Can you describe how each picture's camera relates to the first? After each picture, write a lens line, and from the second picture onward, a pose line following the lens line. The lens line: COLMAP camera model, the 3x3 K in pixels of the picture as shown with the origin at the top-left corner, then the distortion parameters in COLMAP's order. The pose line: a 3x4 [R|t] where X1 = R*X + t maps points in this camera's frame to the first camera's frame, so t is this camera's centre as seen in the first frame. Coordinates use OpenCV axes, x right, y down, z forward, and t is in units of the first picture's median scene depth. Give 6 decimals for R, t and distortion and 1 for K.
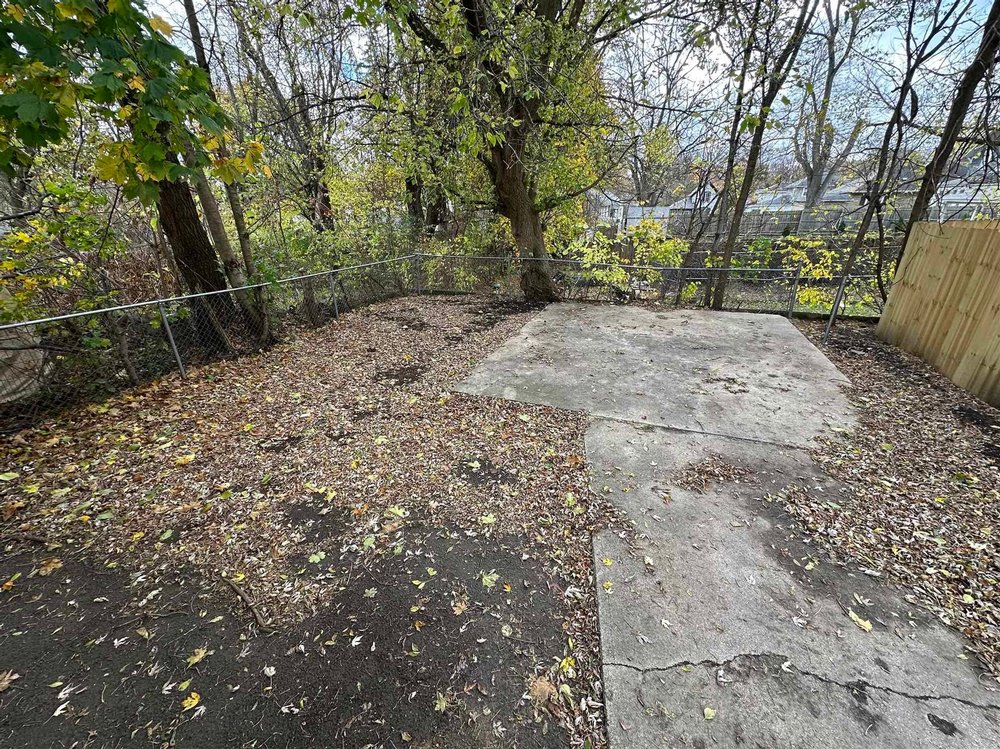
lens RADIAL K [[396.7, 0, 500.0], [0, 396.7, 374.5], [0, 0, 1]] dist [-0.002948, 0.000078]
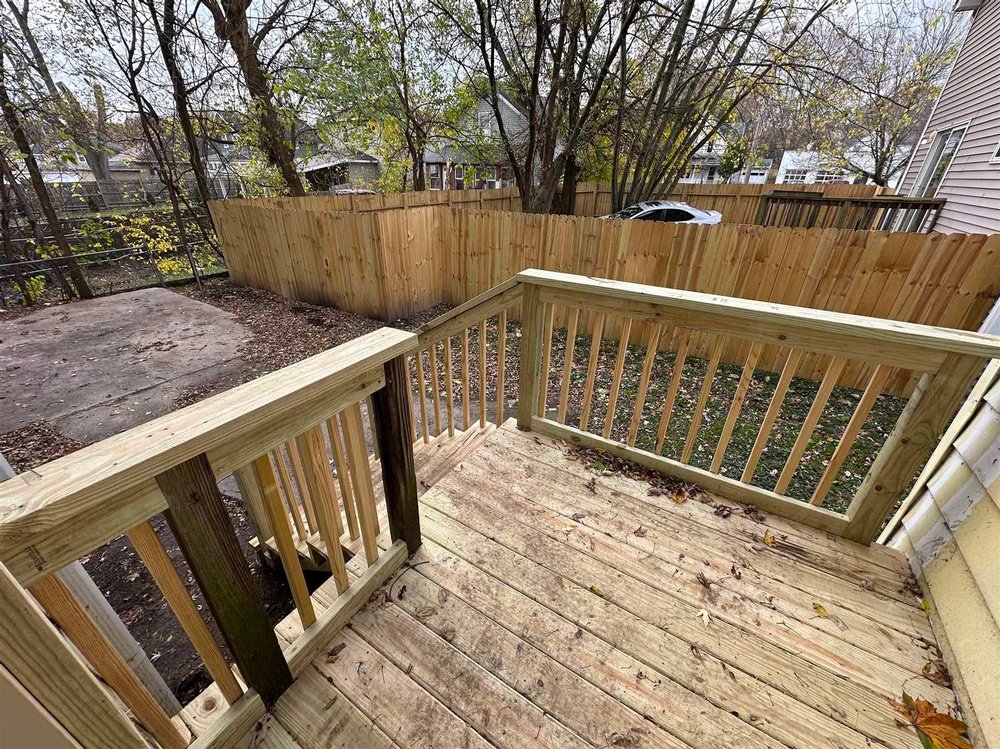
lens RADIAL K [[396.7, 0, 500.0], [0, 396.7, 374.5], [0, 0, 1]] dist [-0.002948, 0.000078]
pose [[0.204083, -0.431087, 0.878928, -0.291696], [0.368287, 0.865676, 0.339073, 0.066887], [-0.907036, 0.254498, 0.335433, -0.314770]]
